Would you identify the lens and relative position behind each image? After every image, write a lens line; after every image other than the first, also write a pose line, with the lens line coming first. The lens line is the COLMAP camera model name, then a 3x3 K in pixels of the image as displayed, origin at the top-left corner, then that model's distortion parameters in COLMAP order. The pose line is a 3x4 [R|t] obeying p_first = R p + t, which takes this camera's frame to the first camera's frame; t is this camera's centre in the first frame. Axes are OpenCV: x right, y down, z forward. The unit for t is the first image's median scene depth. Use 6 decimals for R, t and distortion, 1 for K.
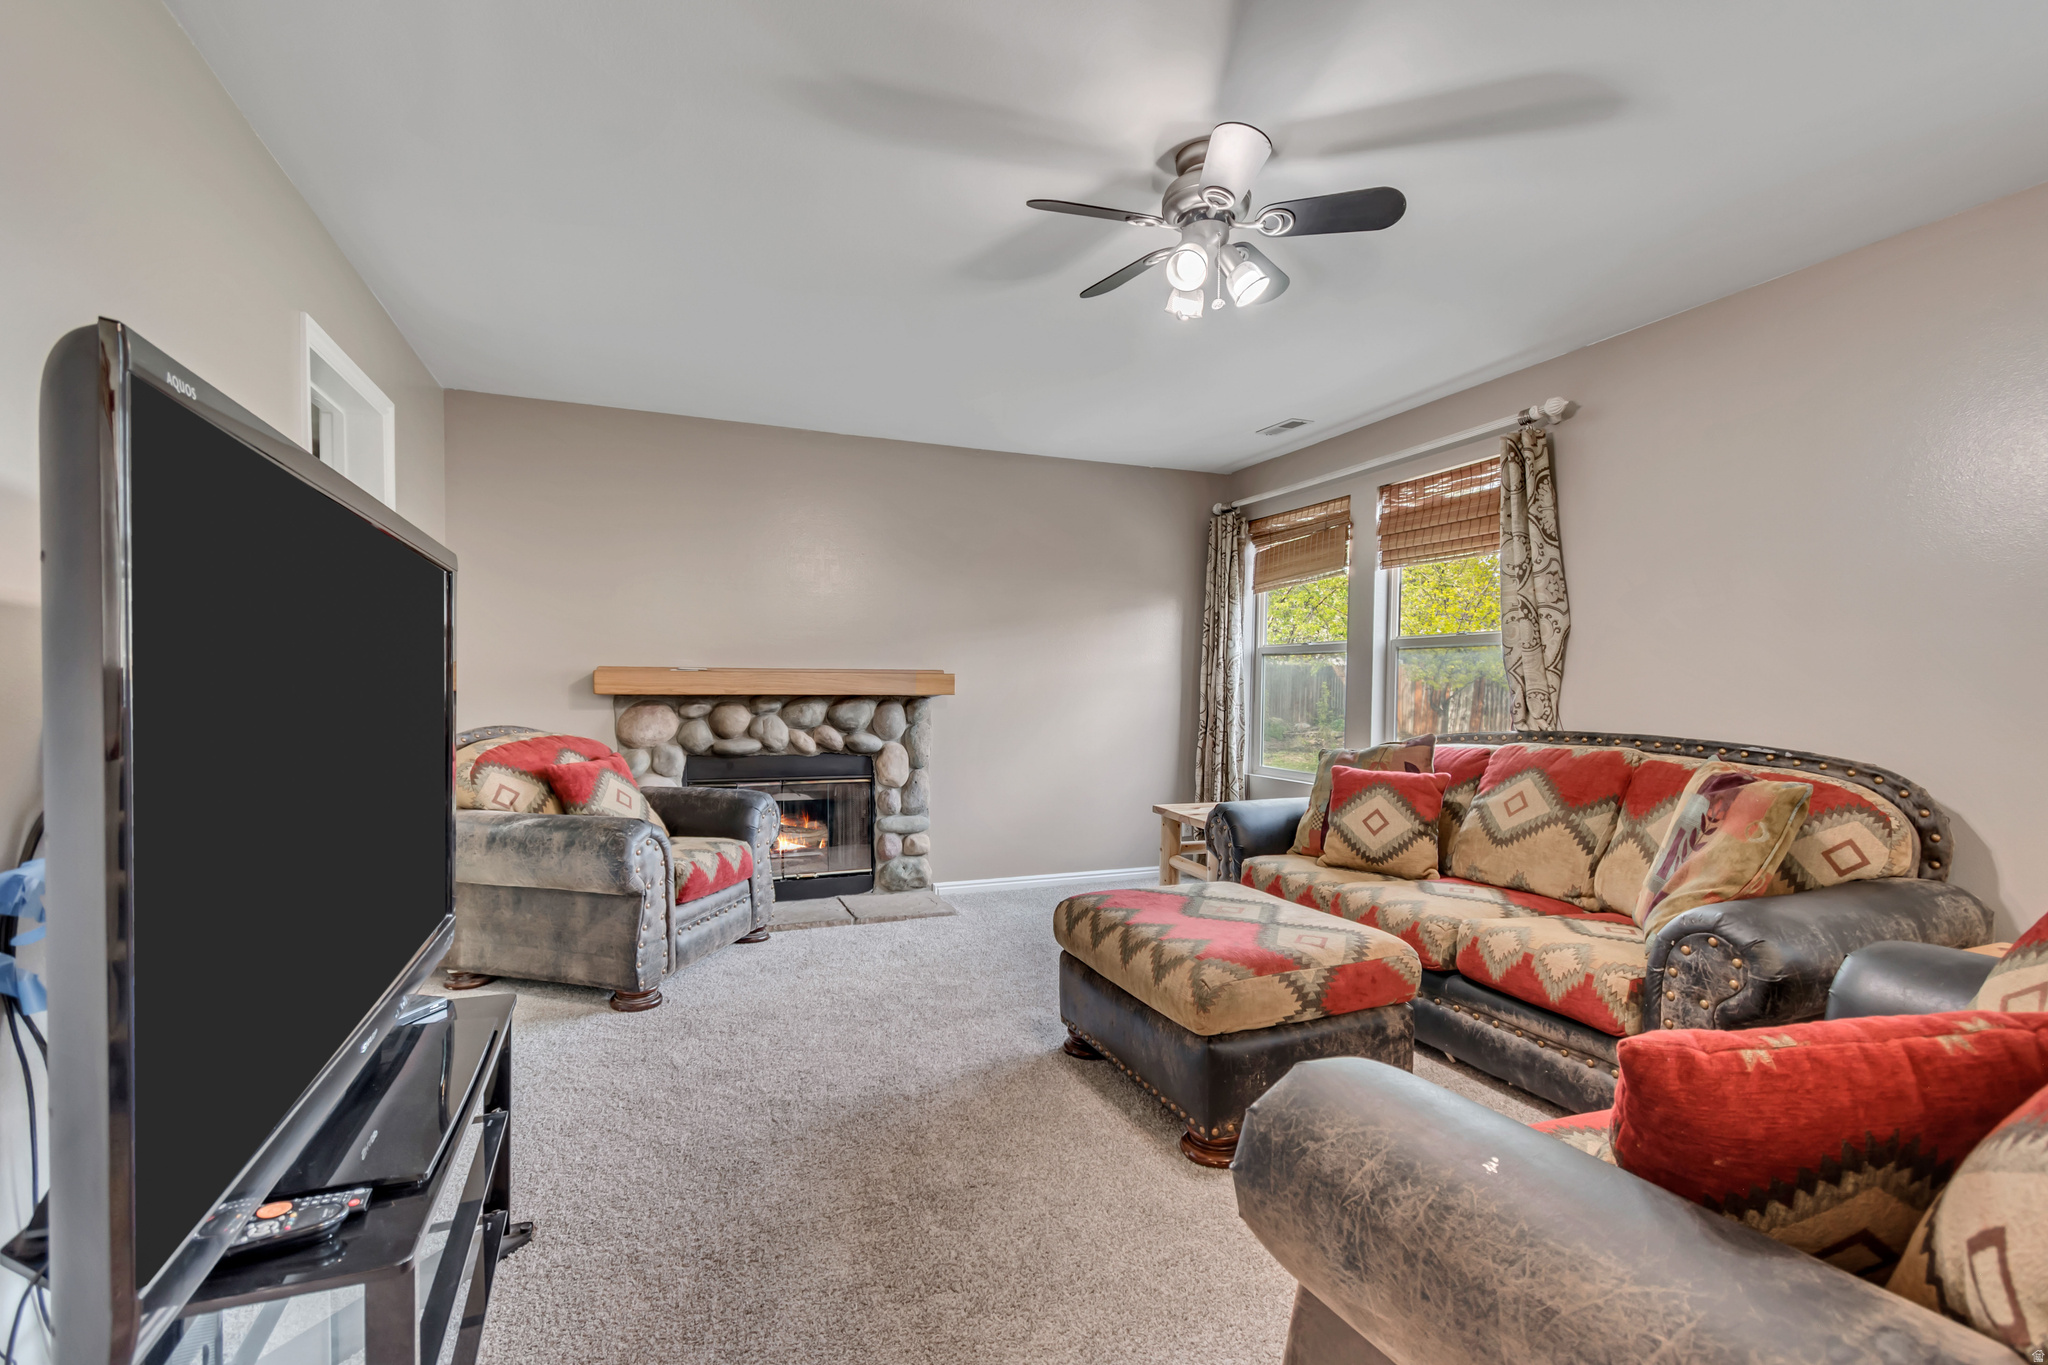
lens RADIAL K [[928.1, 0, 1059.9], [0, 928.1, 721.4], [0, 0, 1]] dist [-0.000495, 0.000708]
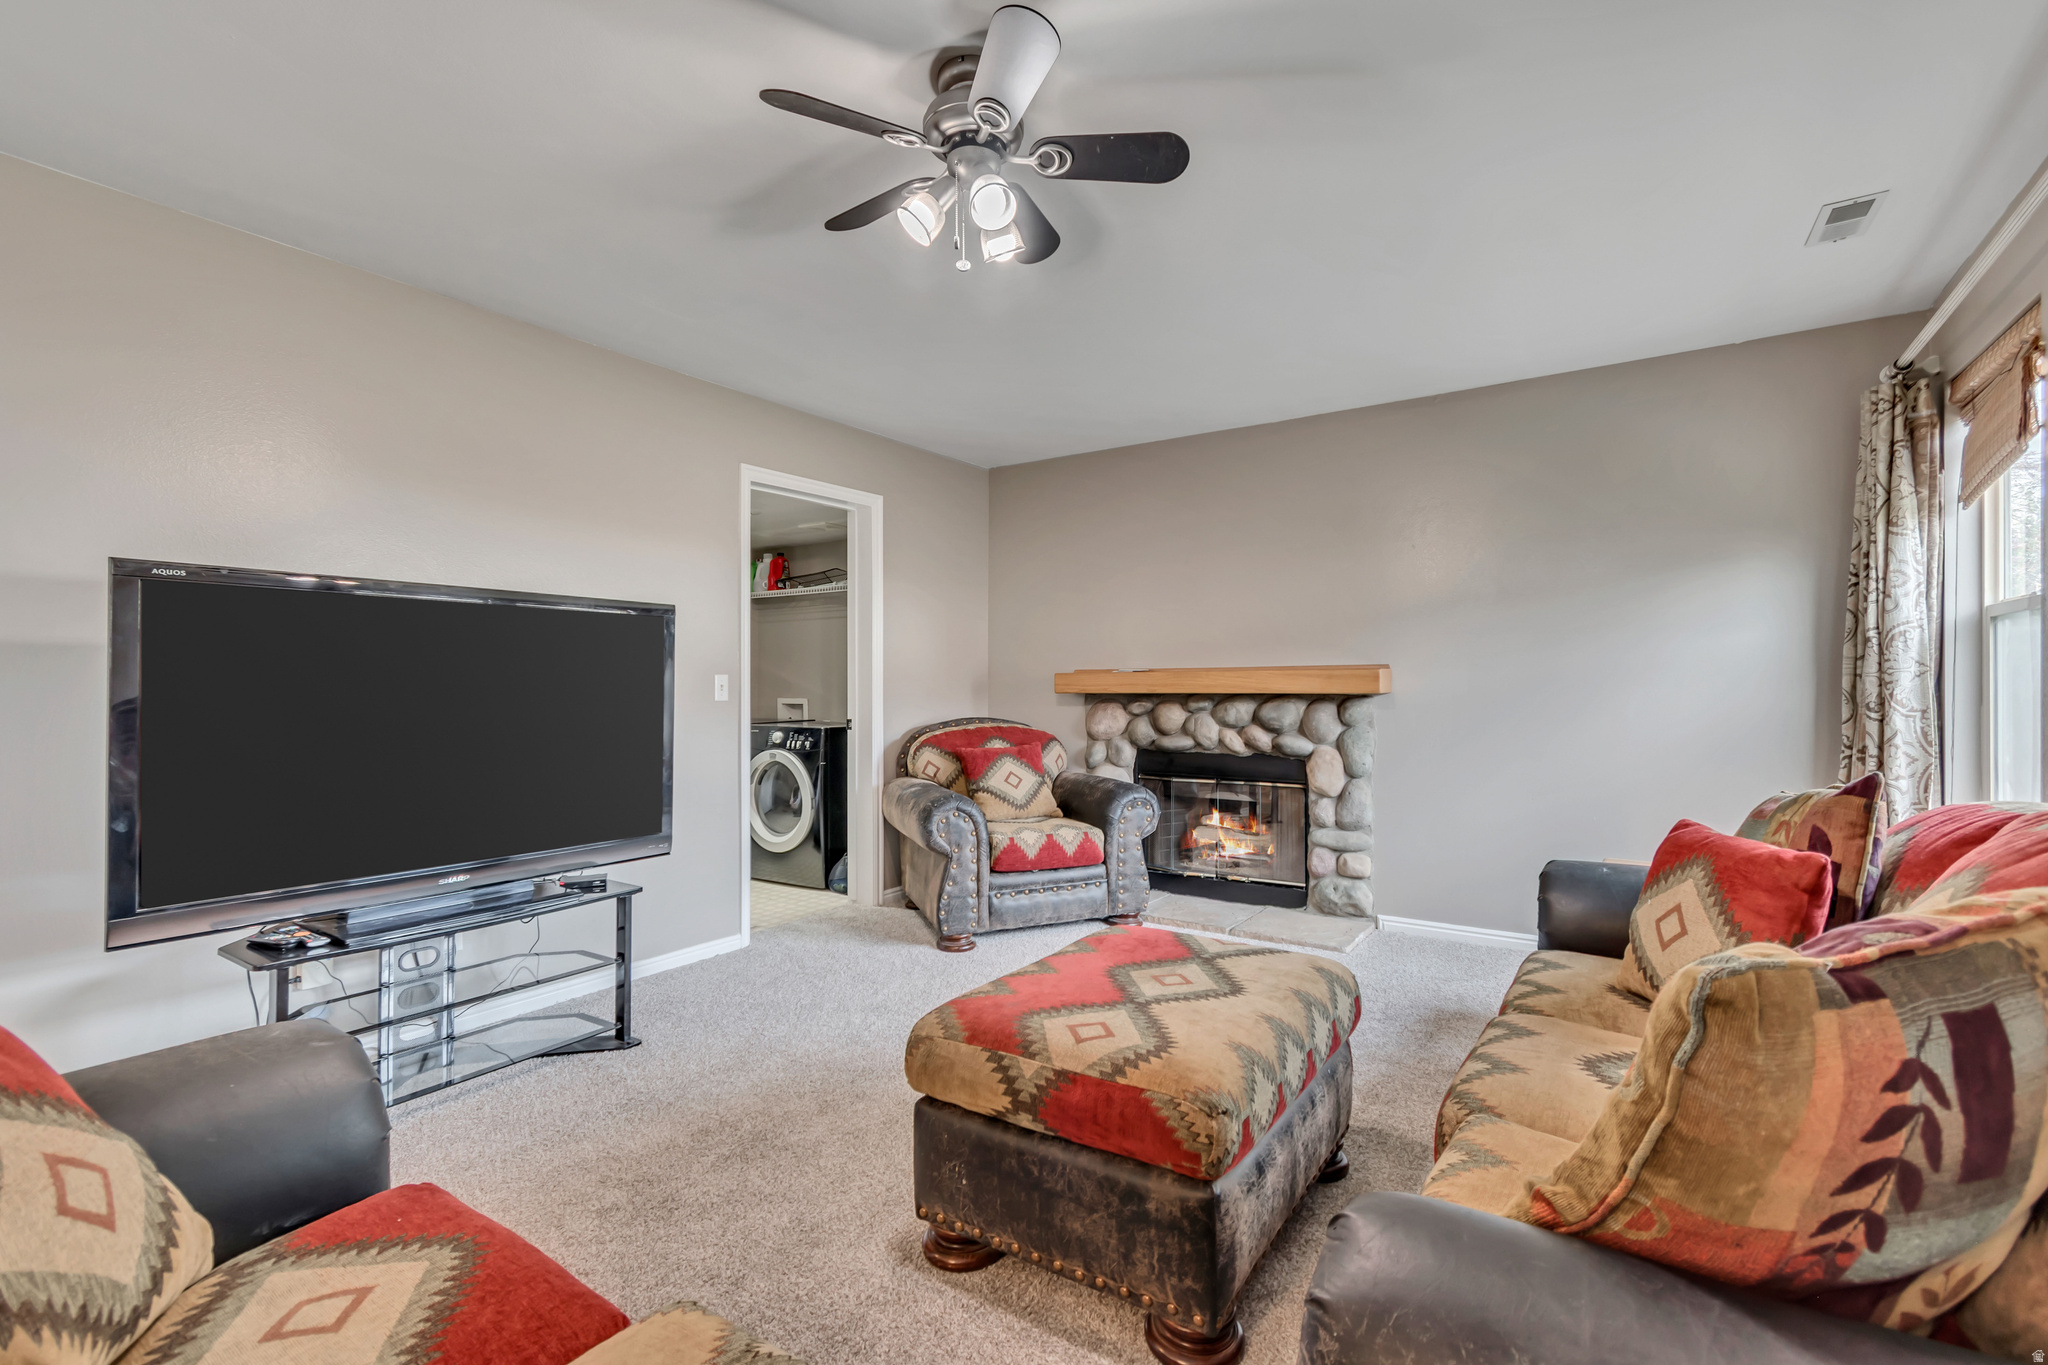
lens RADIAL K [[928.1, 0, 1032.3], [0, 928.1, 682.2], [0, 0, 1]] dist [-0.000495, 0.000708]
pose [[0.543277, -0.010882, -0.839483, 0.437257], [-0.023766, 0.999316, -0.028334, -0.007693], [0.839217, 0.035344, 0.542646, 0.284627]]
